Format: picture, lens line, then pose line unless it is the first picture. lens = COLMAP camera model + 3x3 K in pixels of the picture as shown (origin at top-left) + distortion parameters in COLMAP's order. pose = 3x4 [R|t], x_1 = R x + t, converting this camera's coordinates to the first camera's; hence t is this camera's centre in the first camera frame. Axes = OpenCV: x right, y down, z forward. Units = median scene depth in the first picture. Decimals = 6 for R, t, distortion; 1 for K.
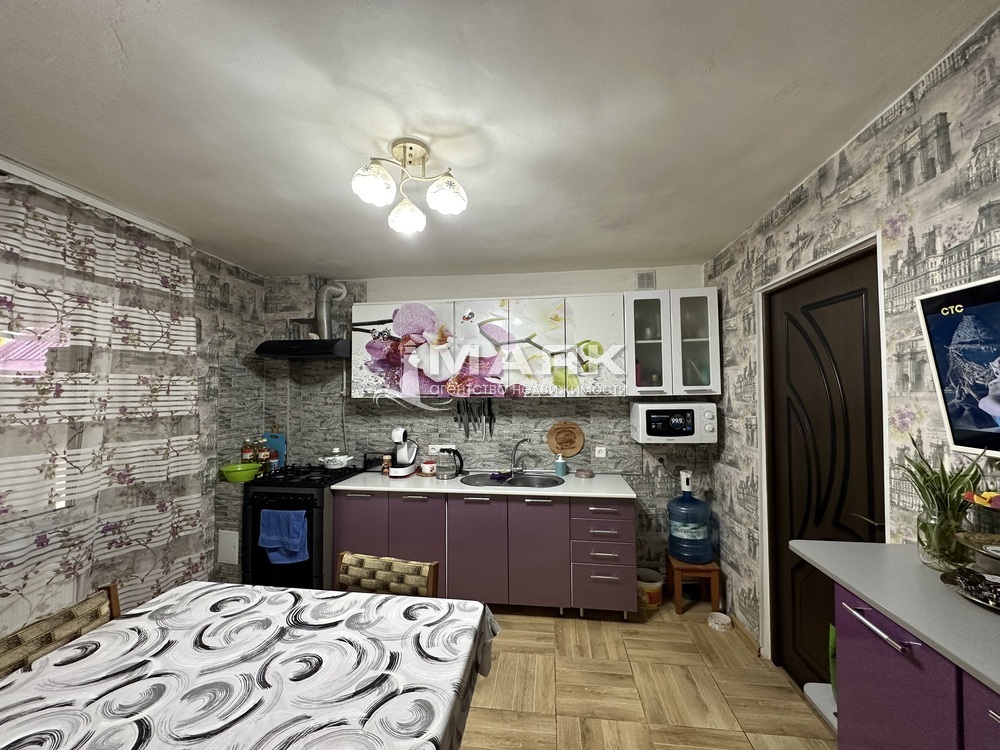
lens RADIAL K [[398.2, 0, 500.0], [0, 398.2, 375.0], [0, 0, 1]] dist [-0.002040, 0.000481]
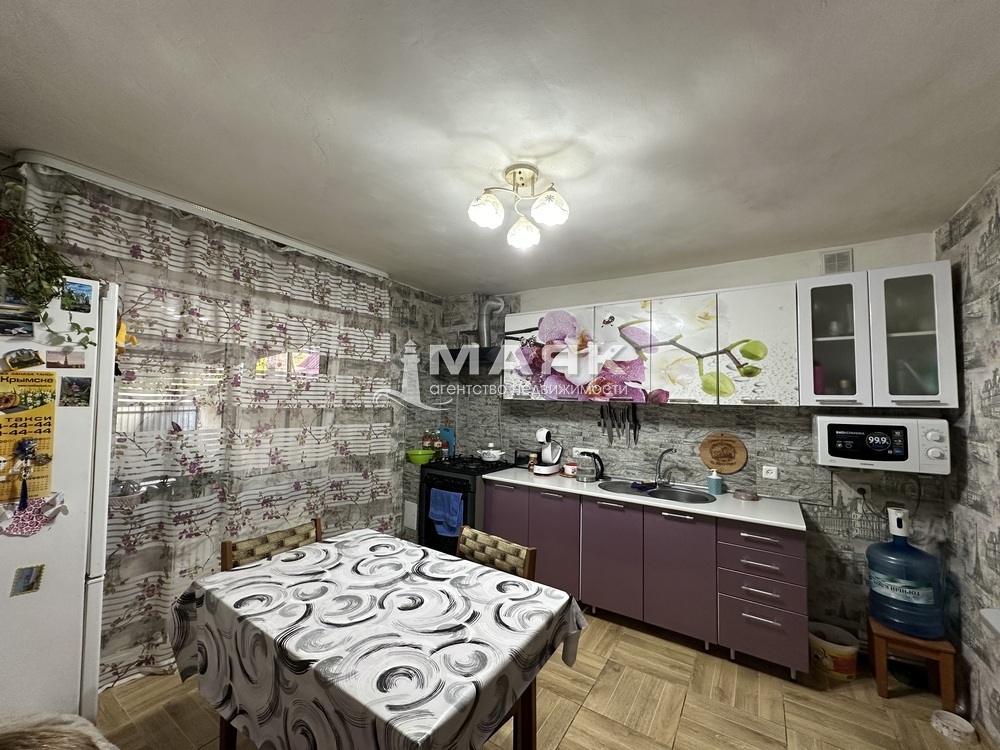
lens RADIAL K [[398.2, 0, 500.0], [0, 398.2, 375.0], [0, 0, 1]] dist [-0.002040, 0.000481]
pose [[0.897295, 0.002369, -0.441425, 0.157634], [-0.011750, 0.999759, -0.018518, 0.015007], [0.441275, 0.021803, 0.897107, -0.012425]]
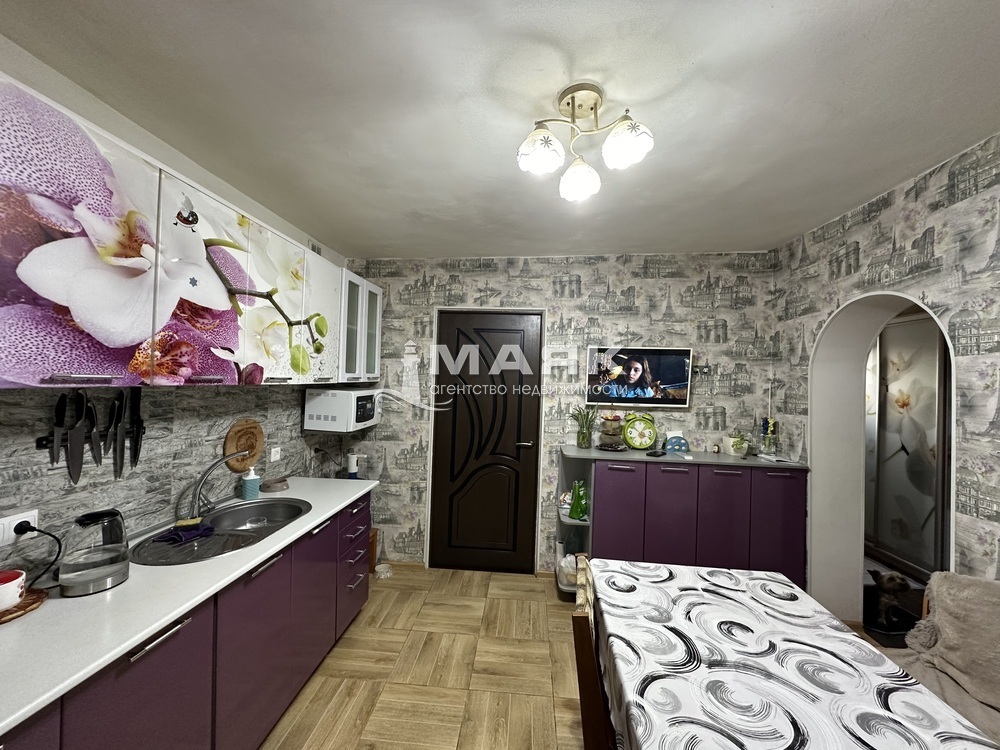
lens RADIAL K [[398.2, 0, 500.0], [0, 398.2, 375.0], [0, 0, 1]] dist [-0.002040, 0.000481]
pose [[-0.053078, 0.016587, 0.998453, -0.778592], [-0.060687, 0.997960, -0.019805, 0.039540], [-0.996745, -0.061645, -0.051963, 0.865306]]
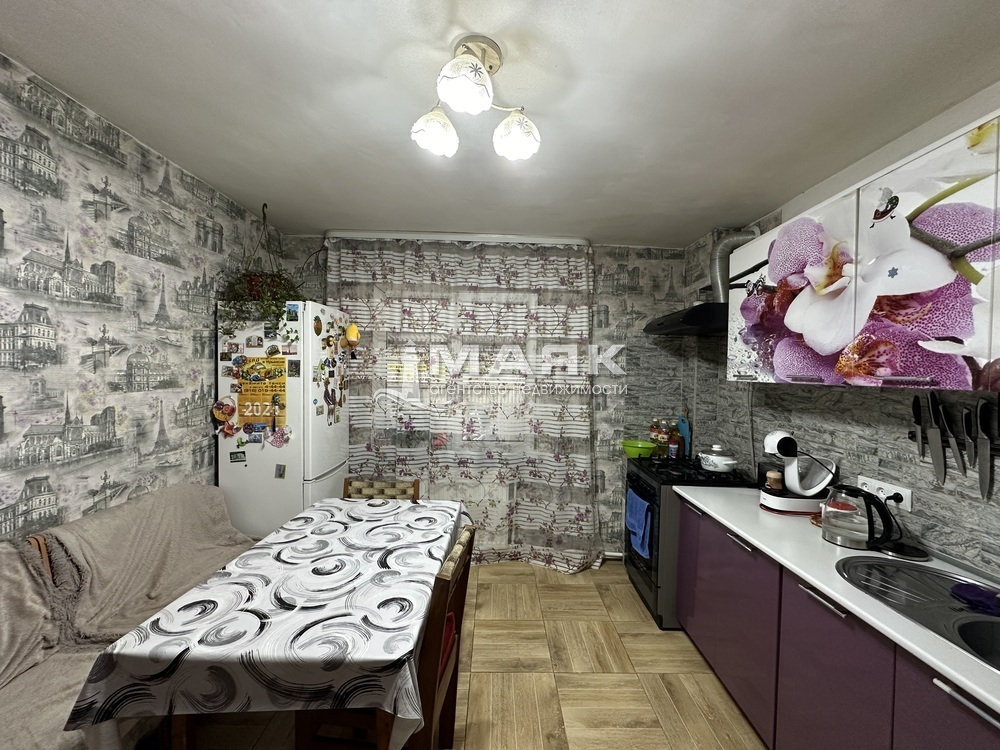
lens RADIAL K [[398.2, 0, 500.0], [0, 398.2, 375.0], [0, 0, 1]] dist [-0.002040, 0.000481]
pose [[0.136308, 0.018936, -0.990486, 0.421703], [0.008898, 0.999754, 0.020338, 0.039237], [0.990627, -0.011585, 0.136105, 0.680653]]
